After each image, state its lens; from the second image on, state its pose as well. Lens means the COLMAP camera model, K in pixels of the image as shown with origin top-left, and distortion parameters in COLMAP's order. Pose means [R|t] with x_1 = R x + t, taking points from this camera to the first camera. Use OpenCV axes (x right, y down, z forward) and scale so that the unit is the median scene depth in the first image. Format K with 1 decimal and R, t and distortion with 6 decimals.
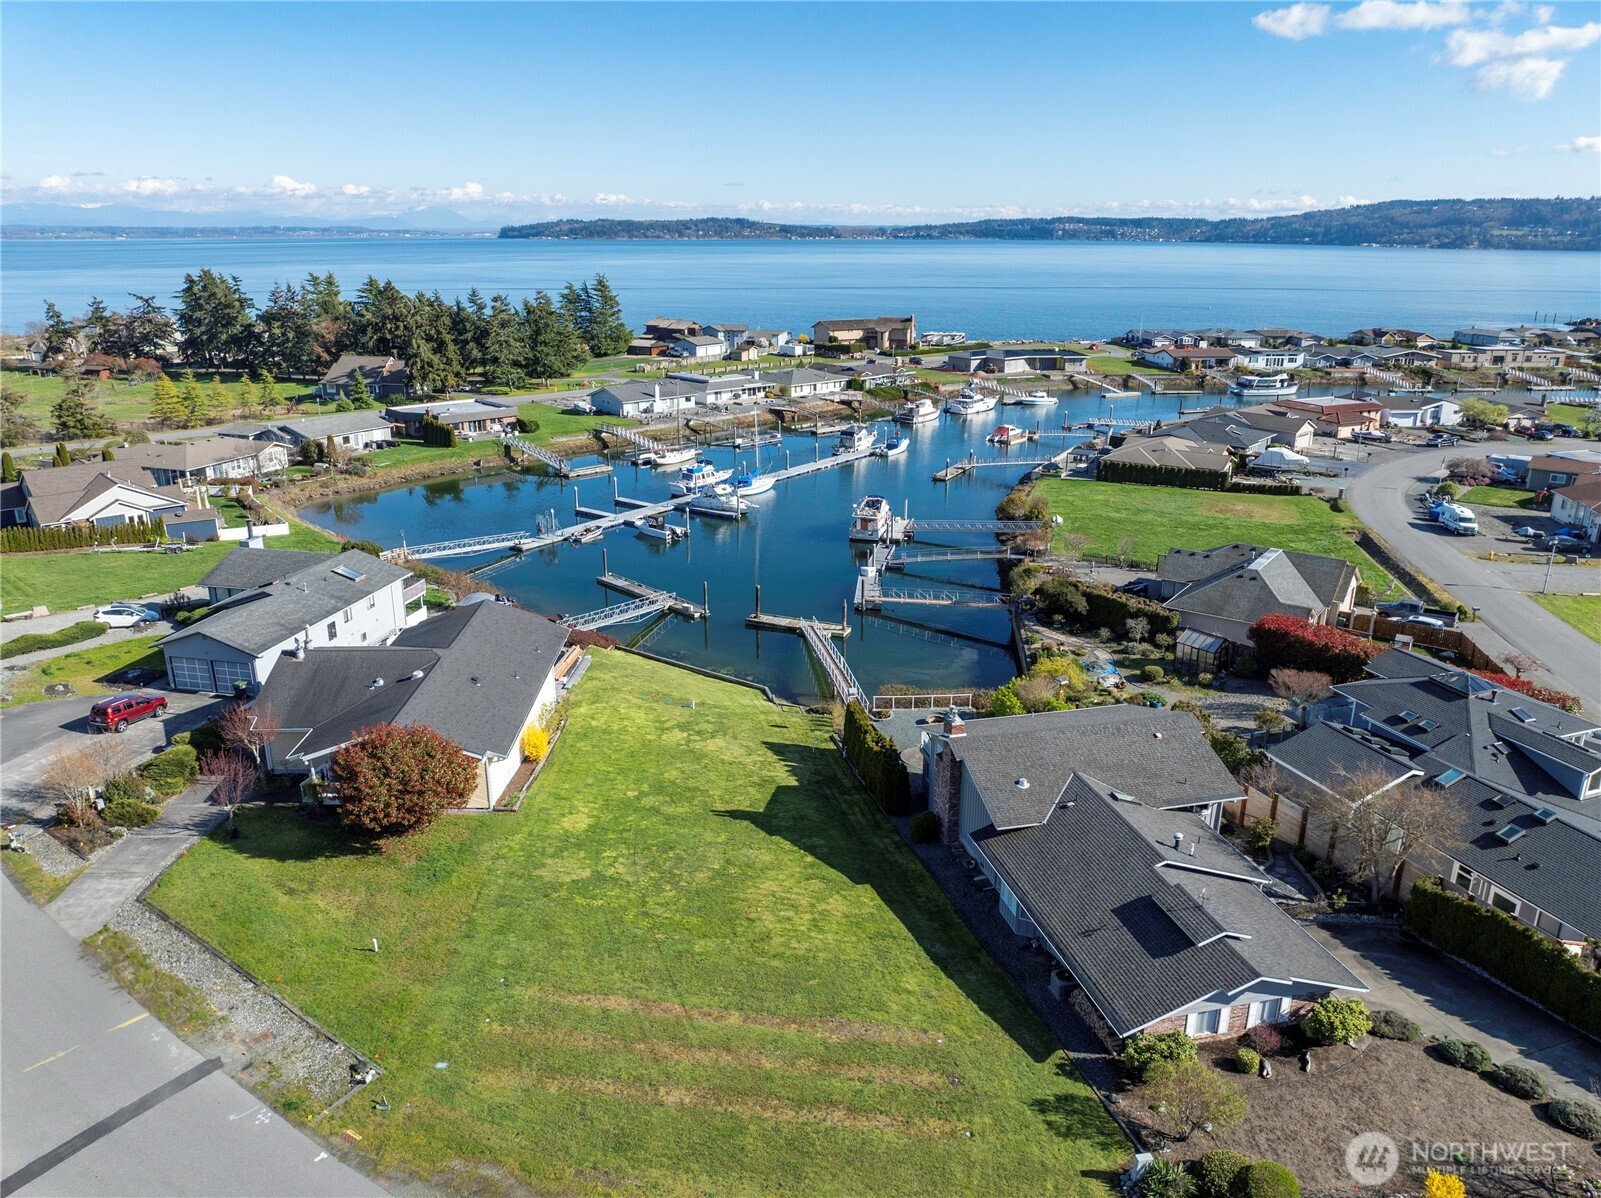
lens RADIAL K [[1128.8, 0, 802.2], [0, 1128.8, 597.9], [0, 0, 1]] dist [-0.042612, 0.009339]
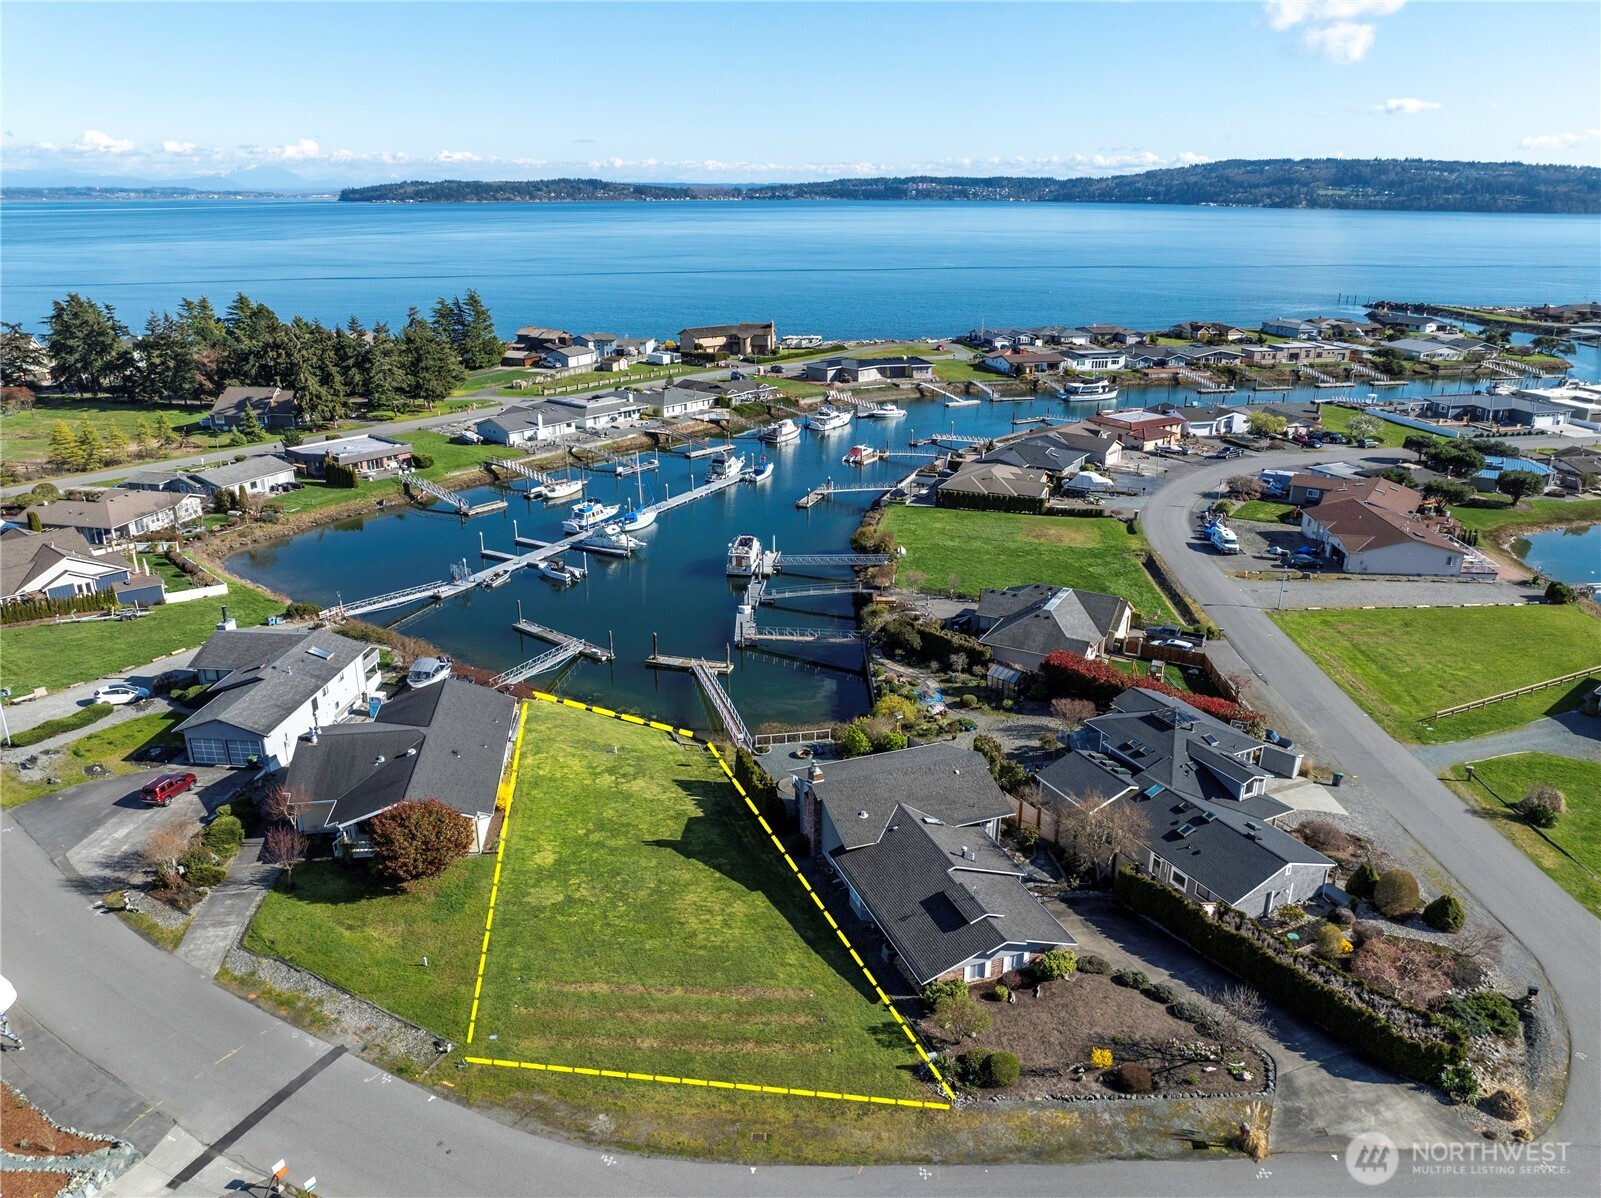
lens RADIAL K [[1128.8, 0, 801.3], [0, 1128.8, 596.5], [0, 0, 1]] dist [-0.042612, 0.009339]
pose [[0.992698, -0.041909, 0.113115, -0.016325], [0.038150, 0.998652, 0.035194, -0.077981], [-0.114437, -0.030622, 0.992958, -0.193645]]
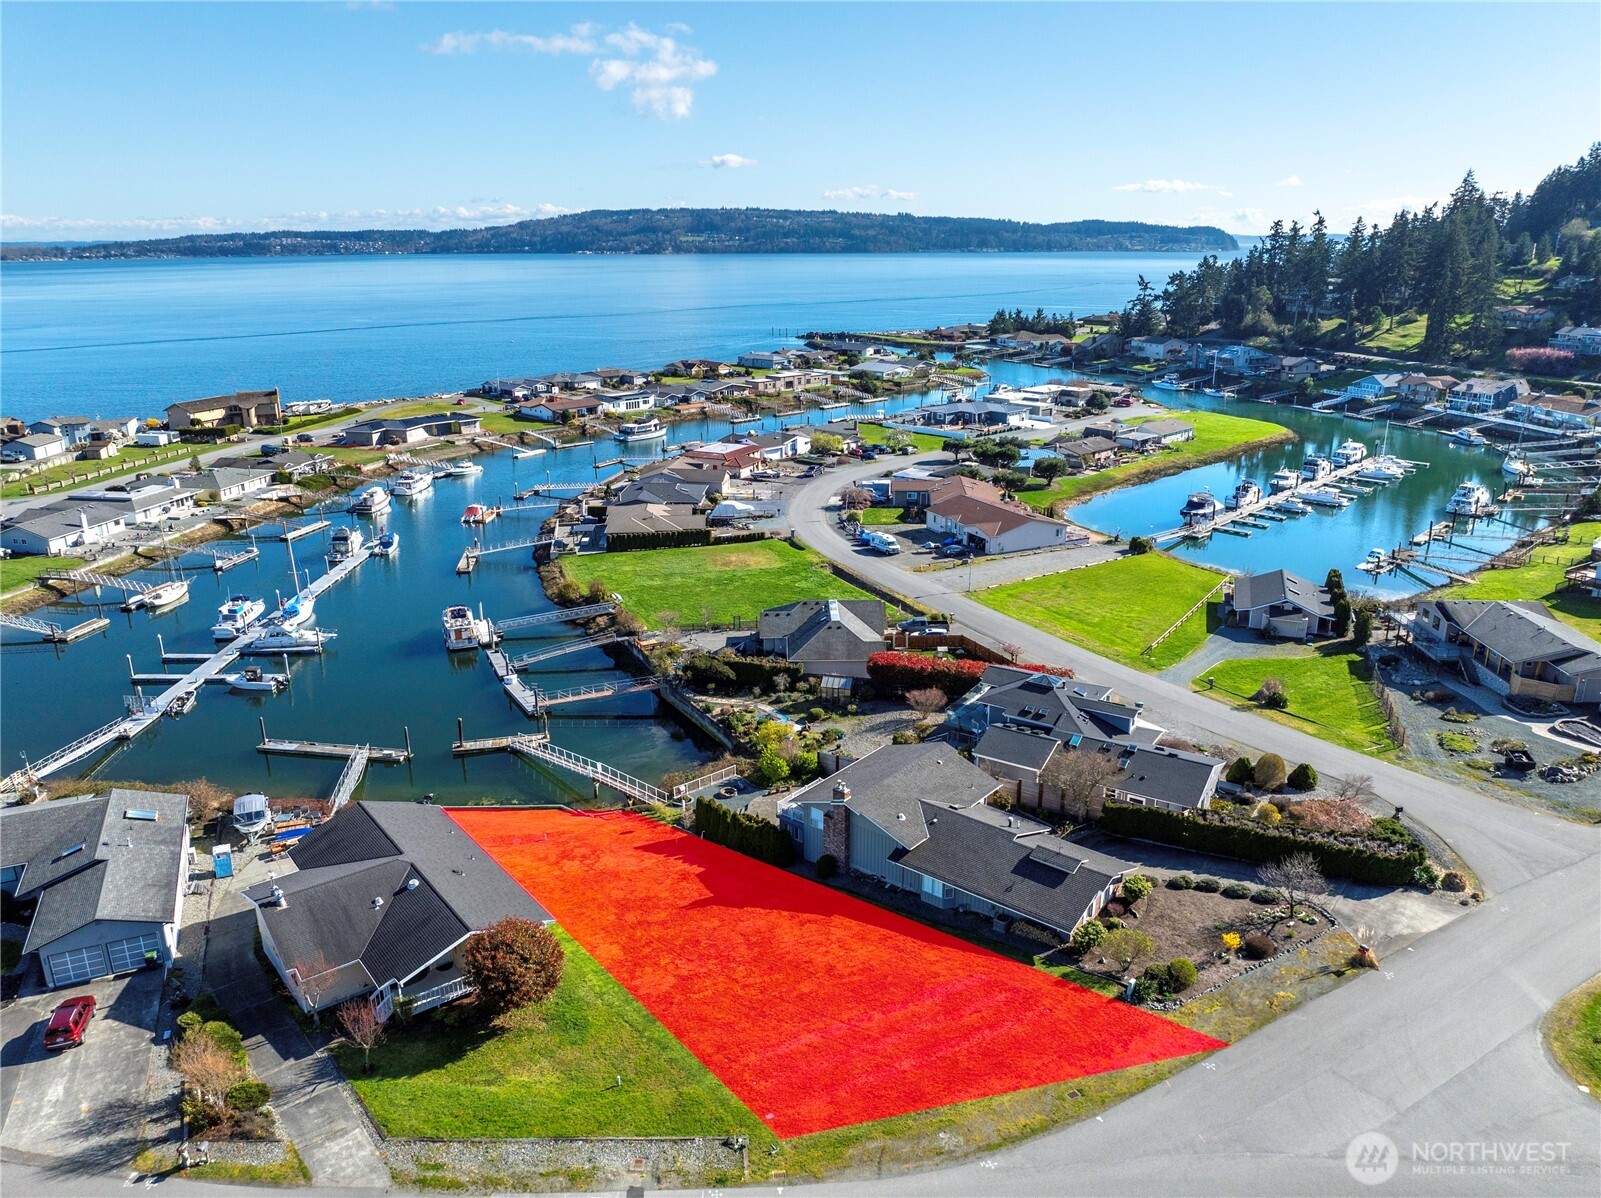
lens RADIAL K [[1128.8, 0, 801.2], [0, 1128.8, 590.8], [0, 0, 1]] dist [-0.042612, 0.009339]
pose [[0.800474, -0.183874, 0.570467, -0.340204], [0.191188, 0.980392, 0.047728, -0.110397], [-0.568057, 0.070862, 0.819933, -0.097639]]
